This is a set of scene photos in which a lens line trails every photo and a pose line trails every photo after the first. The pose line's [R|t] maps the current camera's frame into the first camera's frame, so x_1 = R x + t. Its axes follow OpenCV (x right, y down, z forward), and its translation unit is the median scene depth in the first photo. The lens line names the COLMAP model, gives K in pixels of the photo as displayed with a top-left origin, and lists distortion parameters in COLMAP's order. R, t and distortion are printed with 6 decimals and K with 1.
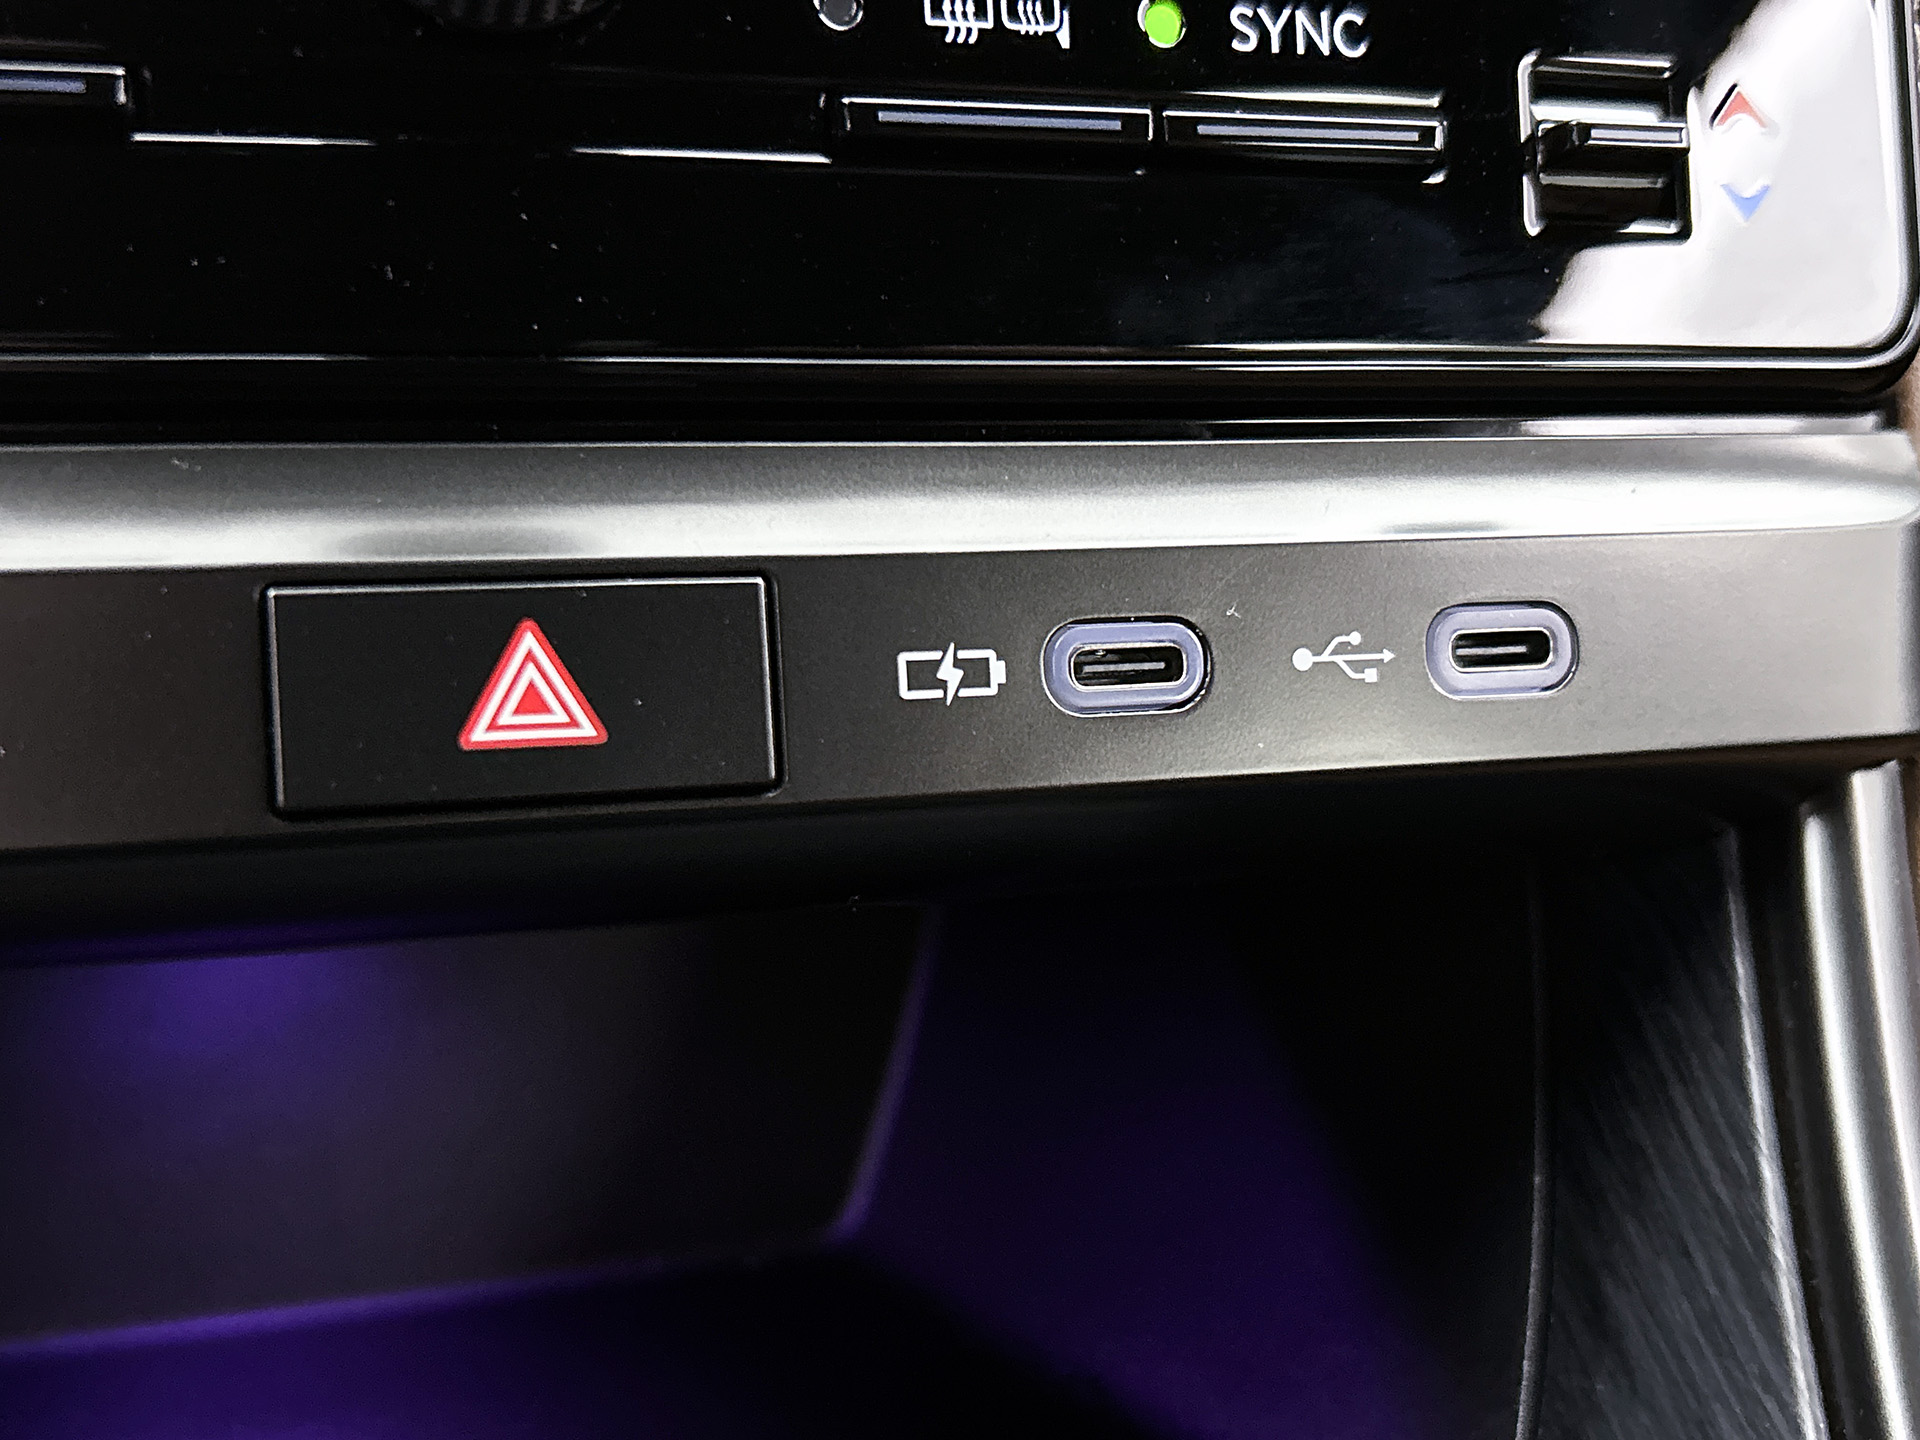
lens RADIAL K [[2245.2, 0, 952.1], [0, 2245.2, 704.9], [0, 0, 1]] dist [0.050610, 0.000000]
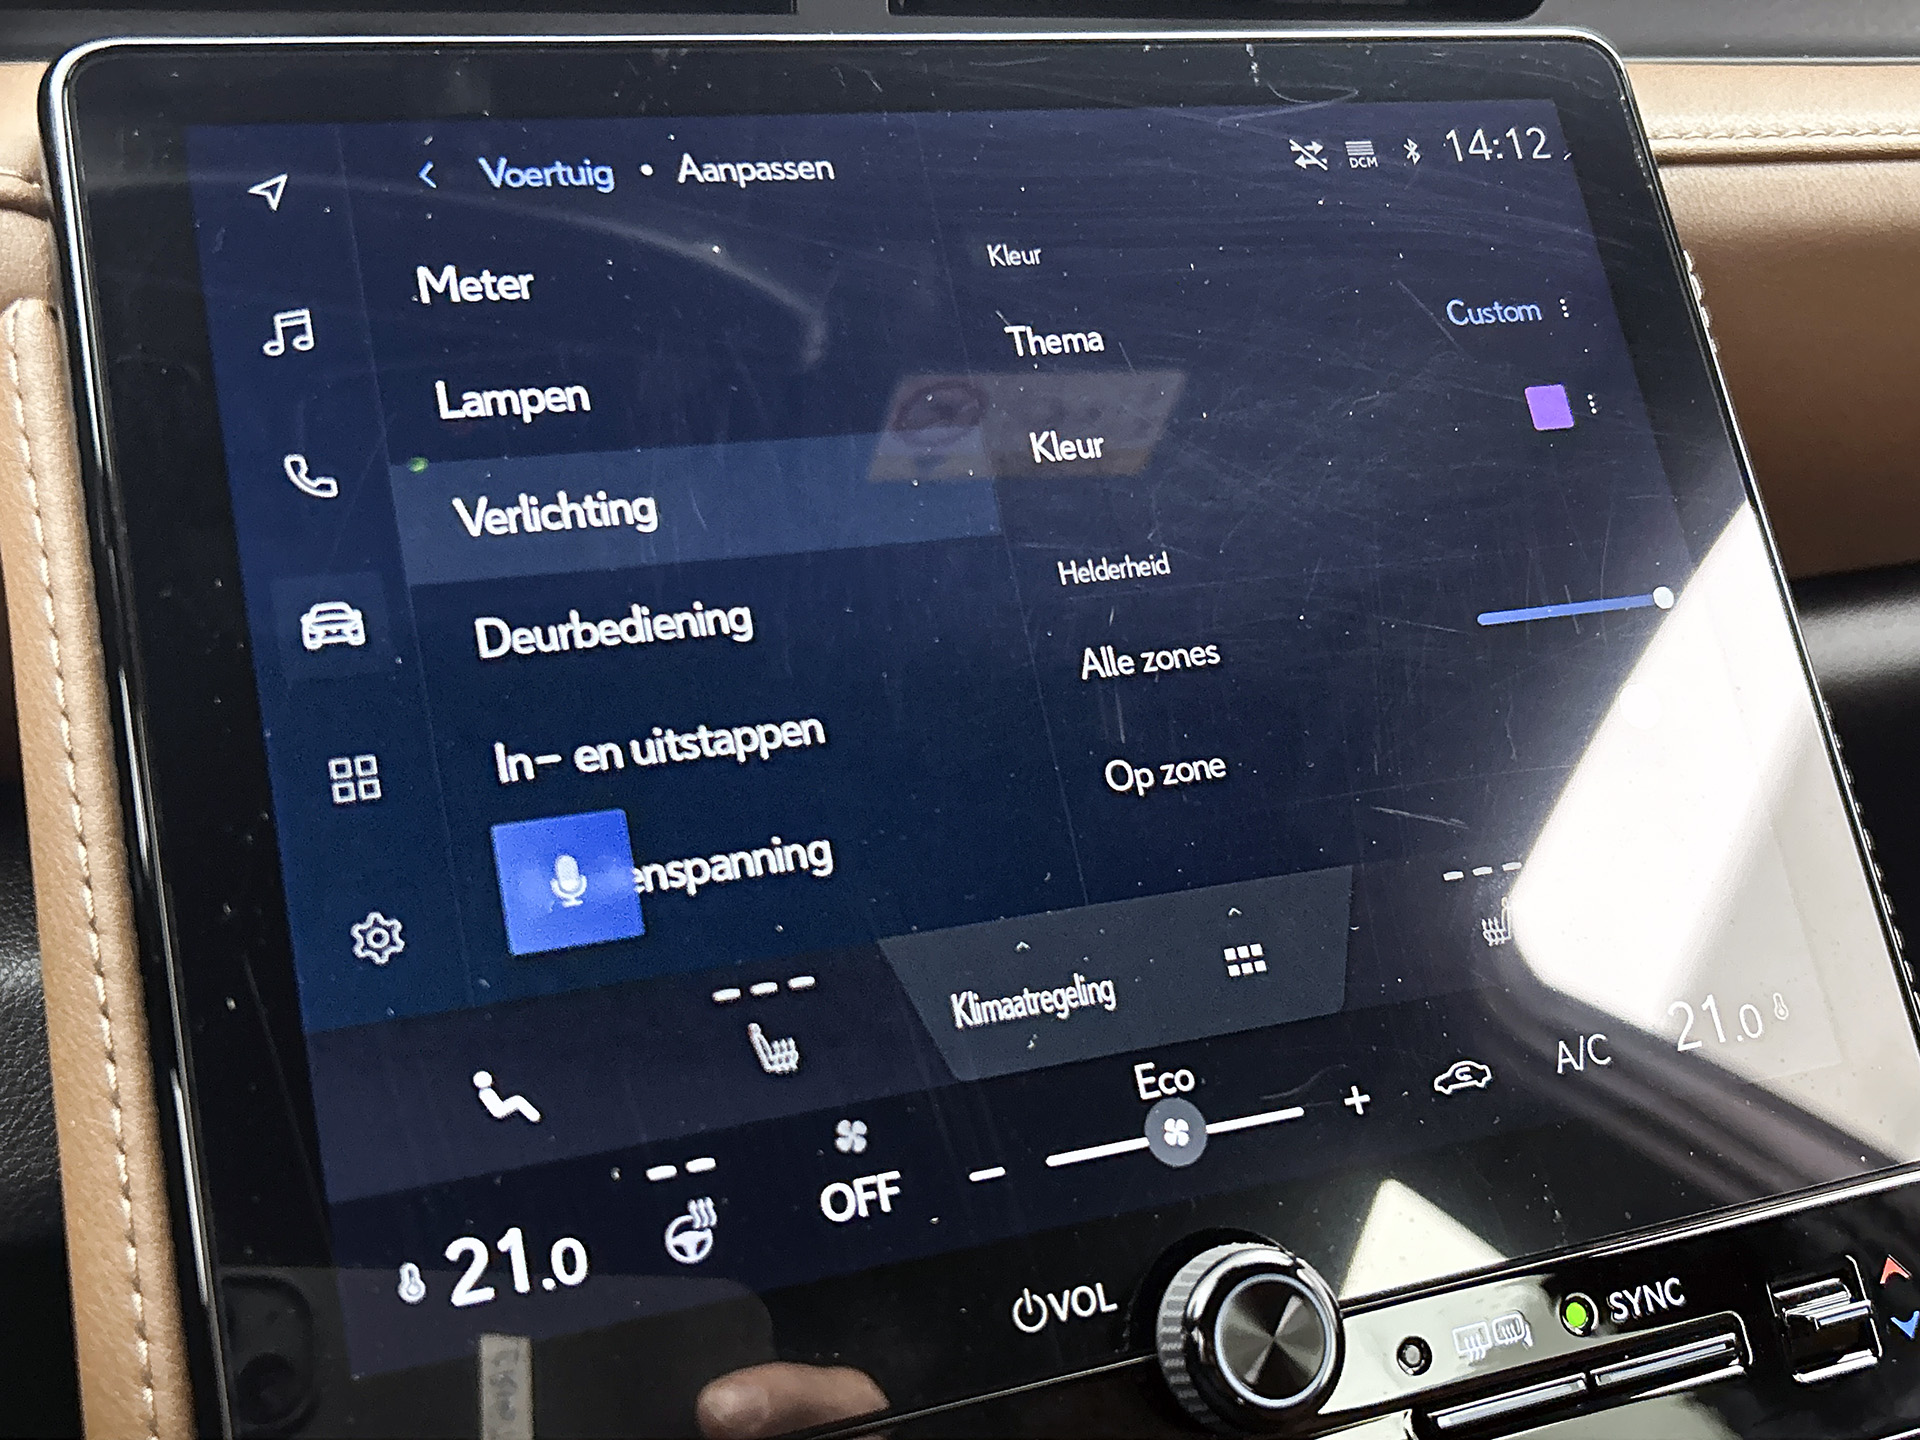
lens RADIAL K [[2245.2, 0, 945.4], [0, 2245.2, 709.6], [0, 0, 1]] dist [0.050610, 0.000000]
pose [[0.988109, -0.147493, 0.043438, -0.393036], [0.153055, 0.970490, -0.186342, -0.499612], [-0.014672, 0.190775, 0.981524, -0.799408]]
